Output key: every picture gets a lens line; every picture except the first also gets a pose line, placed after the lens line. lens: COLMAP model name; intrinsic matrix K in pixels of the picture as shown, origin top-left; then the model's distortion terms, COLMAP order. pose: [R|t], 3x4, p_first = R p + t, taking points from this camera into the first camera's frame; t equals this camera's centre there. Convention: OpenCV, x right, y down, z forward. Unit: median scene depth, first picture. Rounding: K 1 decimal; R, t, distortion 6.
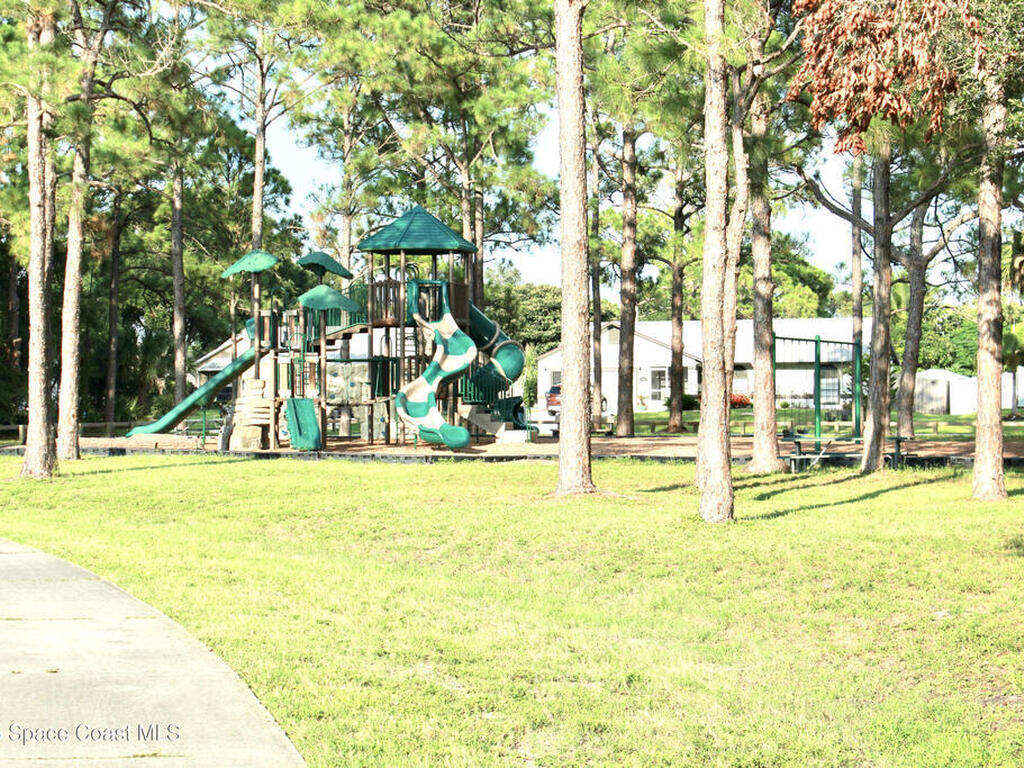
lens RADIAL K [[1261.9, 0, 510.4], [0, 1261.9, 392.9], [0, 0, 1]] dist [-0.010045, 0.000000]
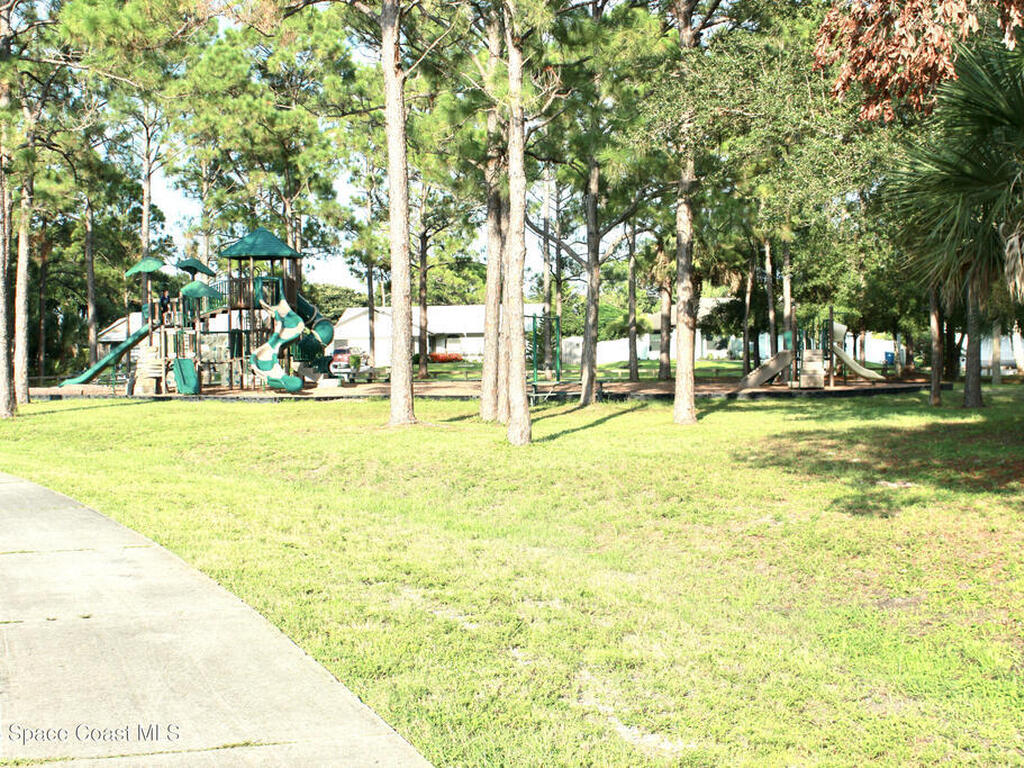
lens RADIAL K [[996.2, 0, 513.5], [0, 996.2, 373.6], [0, 0, 1]] dist [-0.035704, 0.000000]
pose [[0.995268, -0.011284, 0.096508, 0.105896], [0.009189, 0.999713, 0.022121, -0.000426], [-0.096730, -0.021129, 0.995086, -0.182206]]
